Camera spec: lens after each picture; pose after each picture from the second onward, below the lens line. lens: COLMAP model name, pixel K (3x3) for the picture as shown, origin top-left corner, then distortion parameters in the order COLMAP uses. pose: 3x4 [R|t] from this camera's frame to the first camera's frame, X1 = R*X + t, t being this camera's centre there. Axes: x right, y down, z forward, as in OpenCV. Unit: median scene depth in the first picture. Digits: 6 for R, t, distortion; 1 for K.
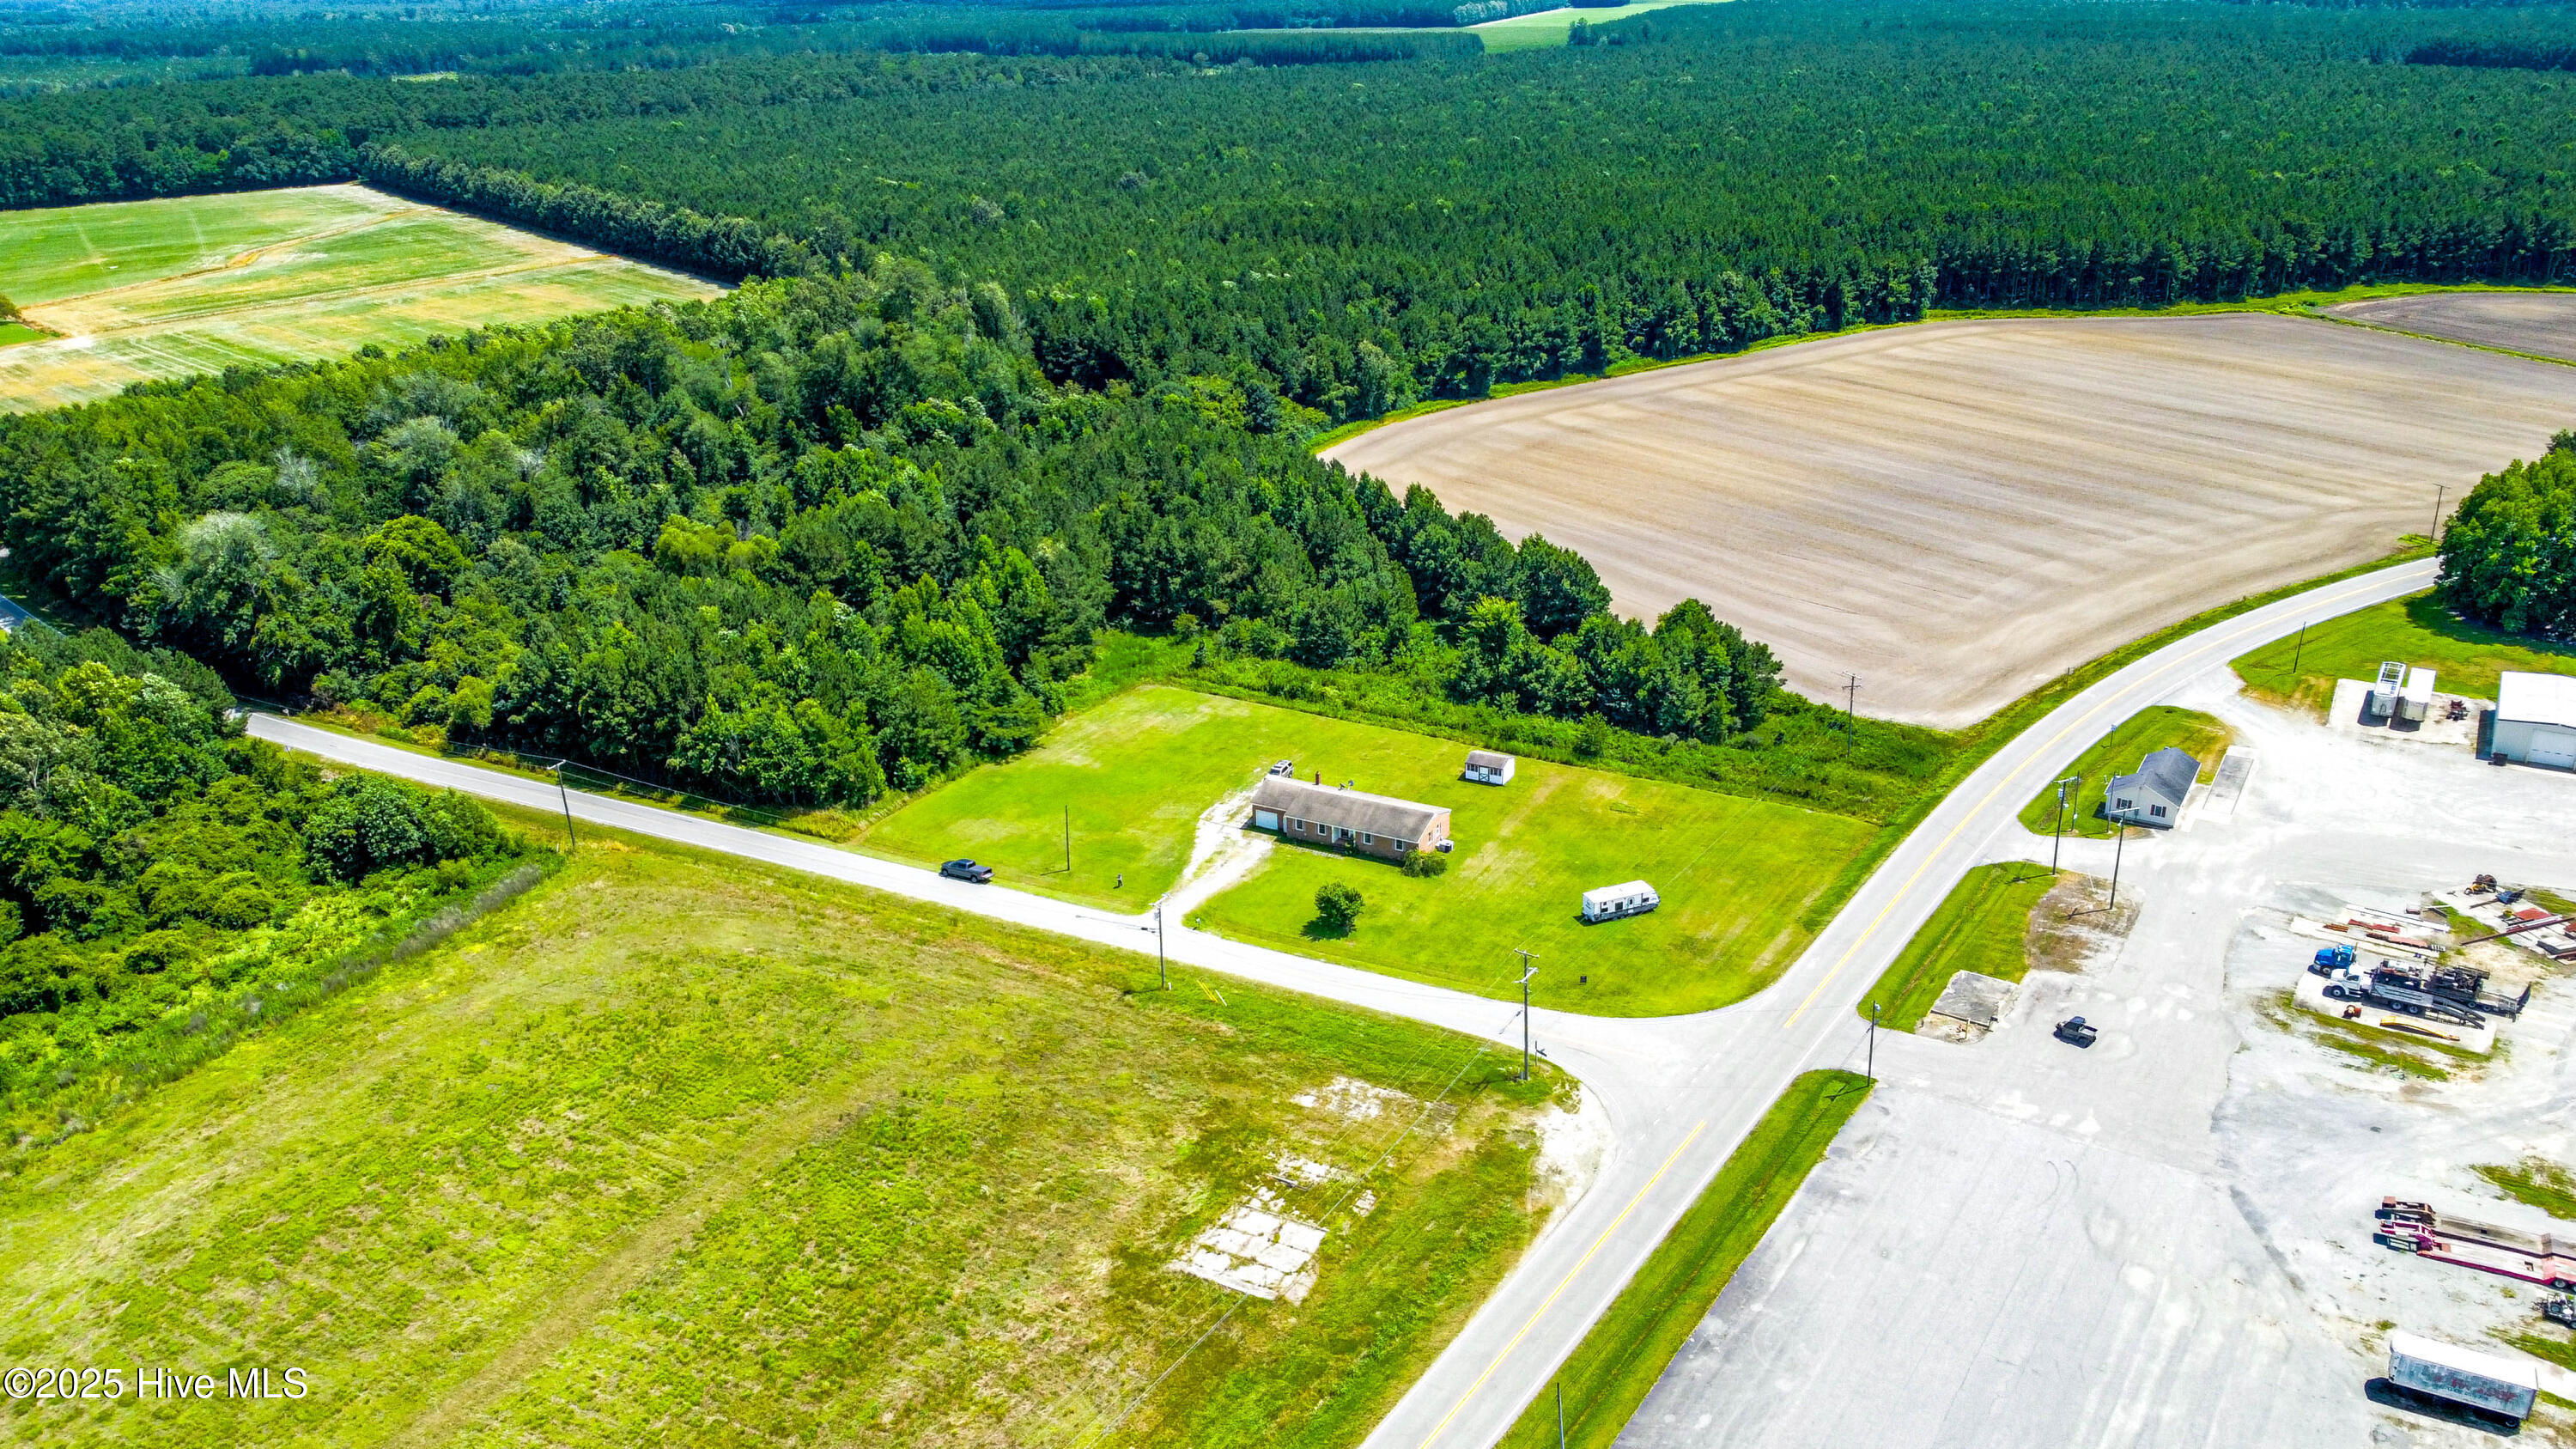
lens RADIAL K [[1888.9, 0, 1272.2], [0, 1888.9, 801.8], [0, 0, 1]] dist [0.002220, 0.000481]
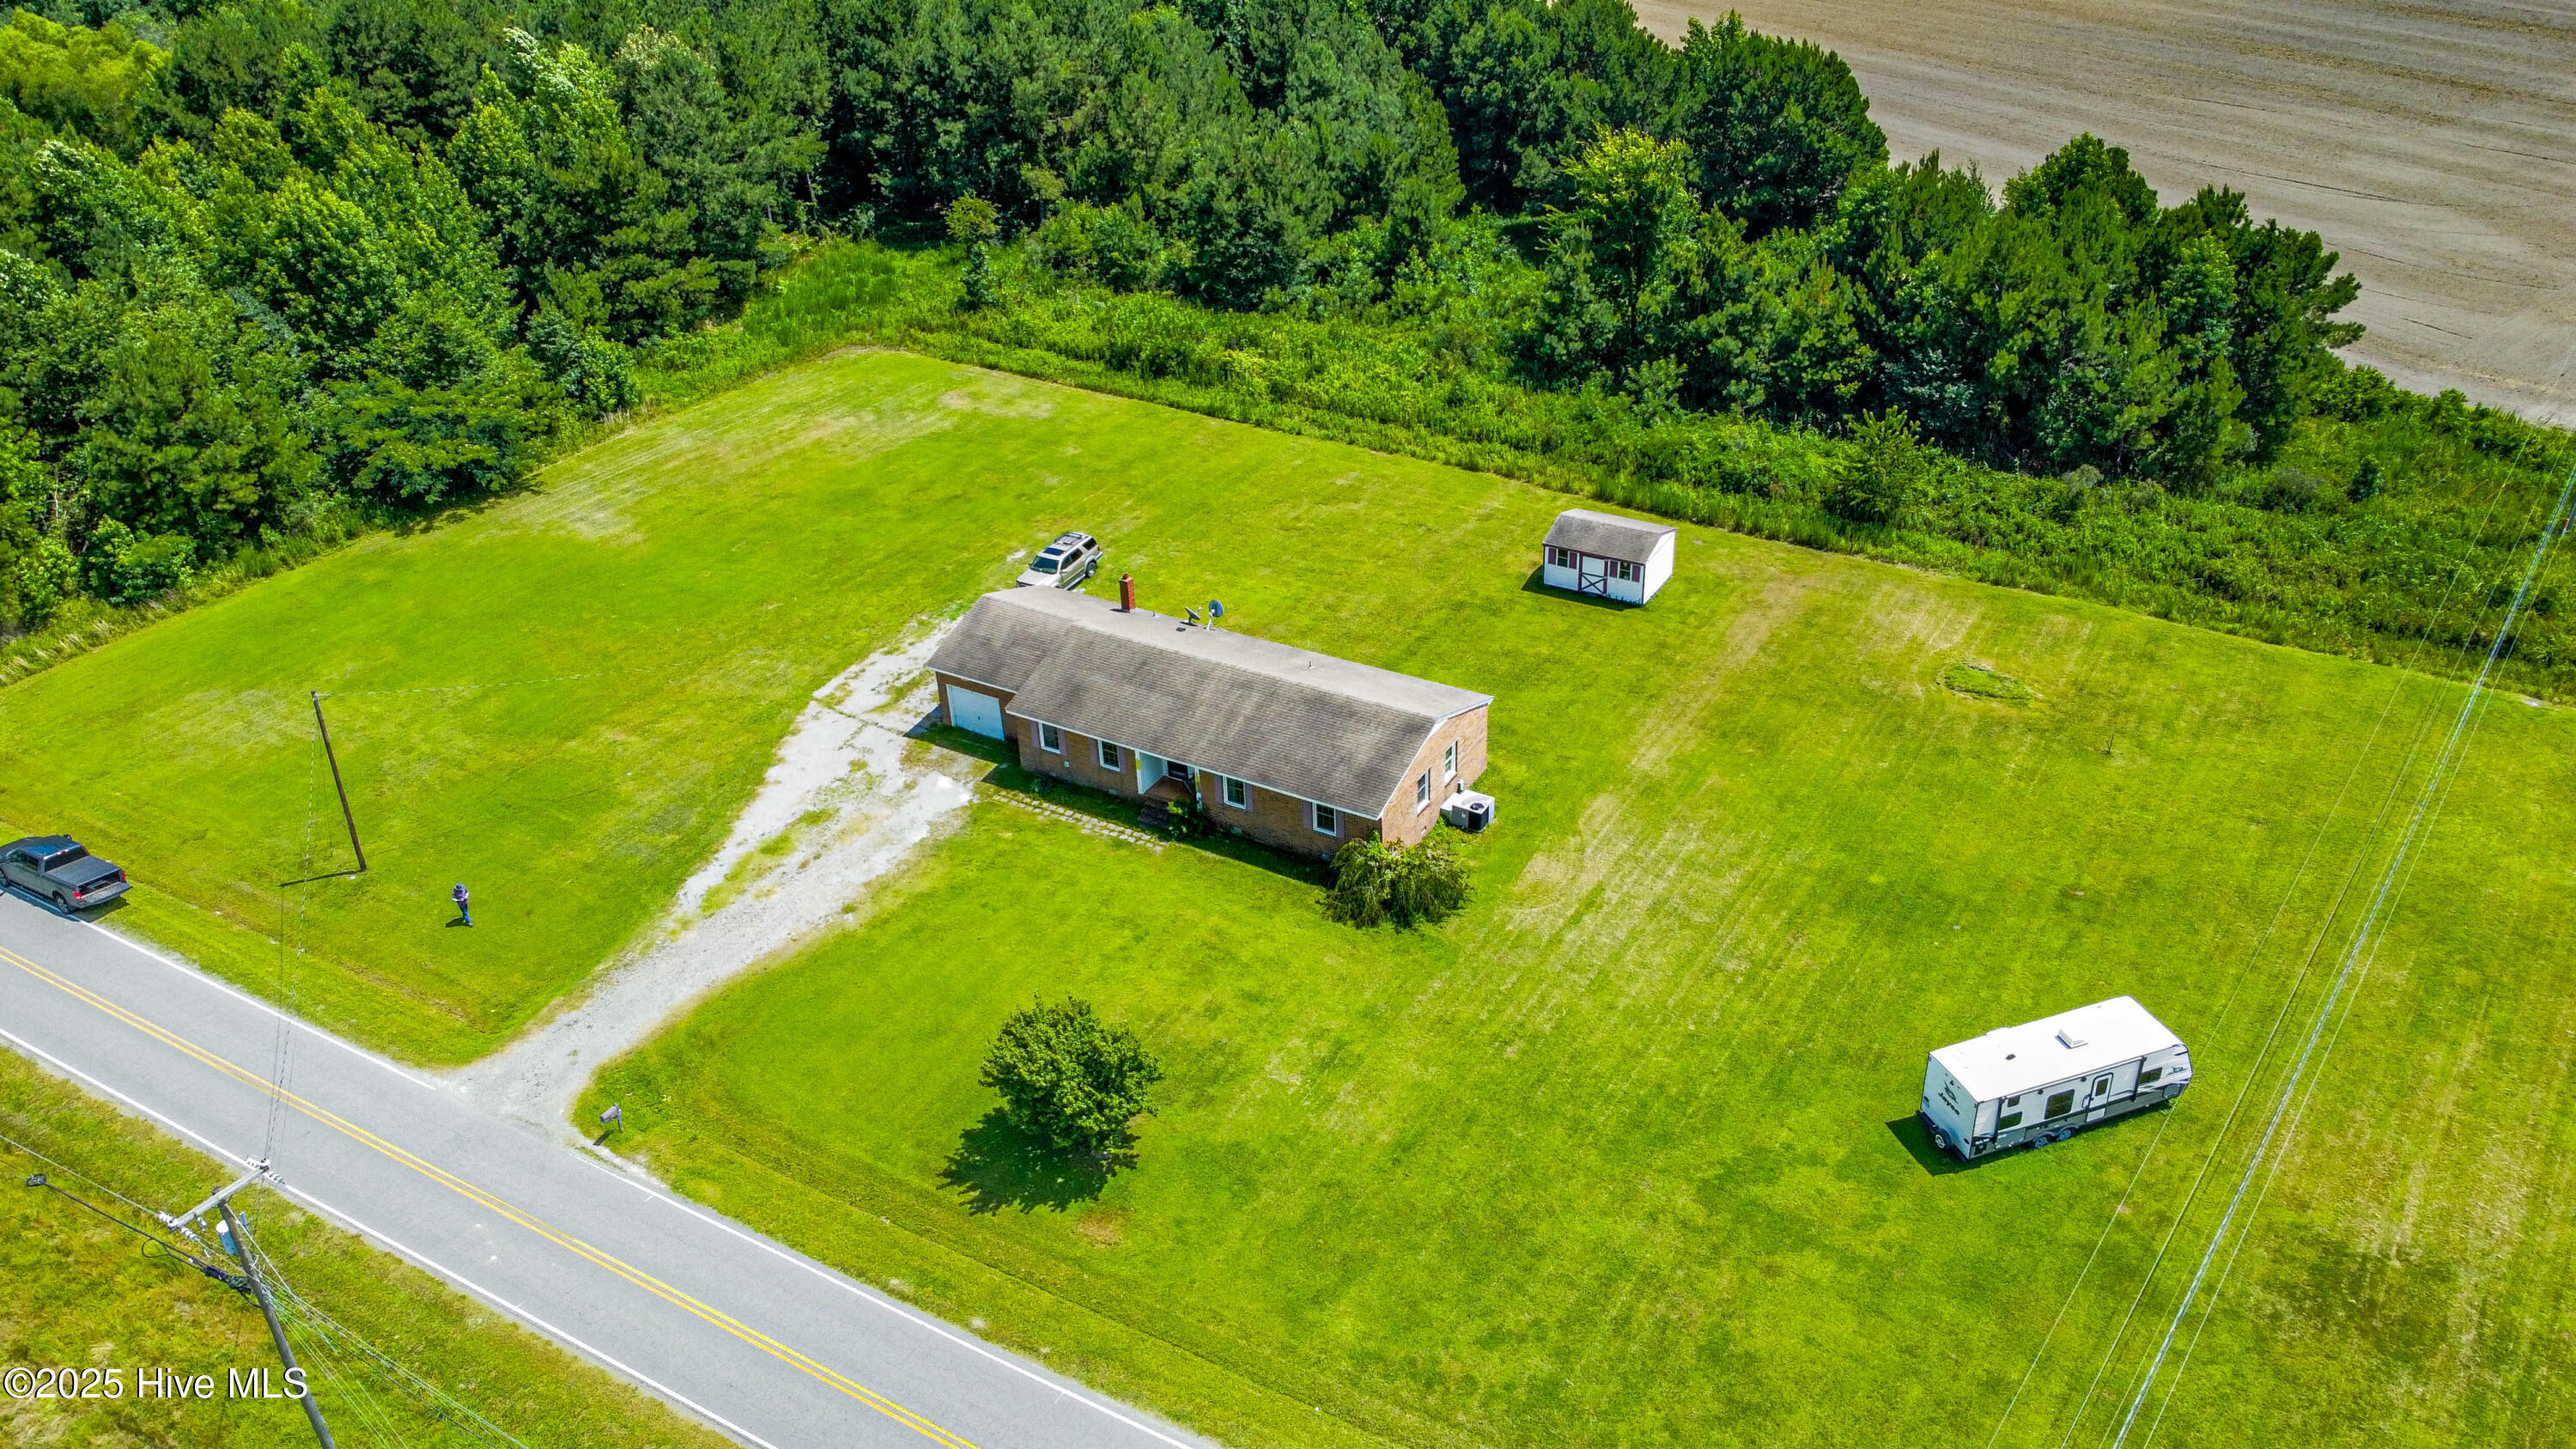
lens RADIAL K [[1888.9, 0, 1272.2], [0, 1888.9, 801.8], [0, 0, 1]] dist [0.002220, 0.000481]
pose [[0.998544, 0.014220, -0.052040, 0.063813], [-0.006106, 0.988227, 0.152872, -0.025394], [0.053601, -0.152332, 0.986875, 0.575237]]
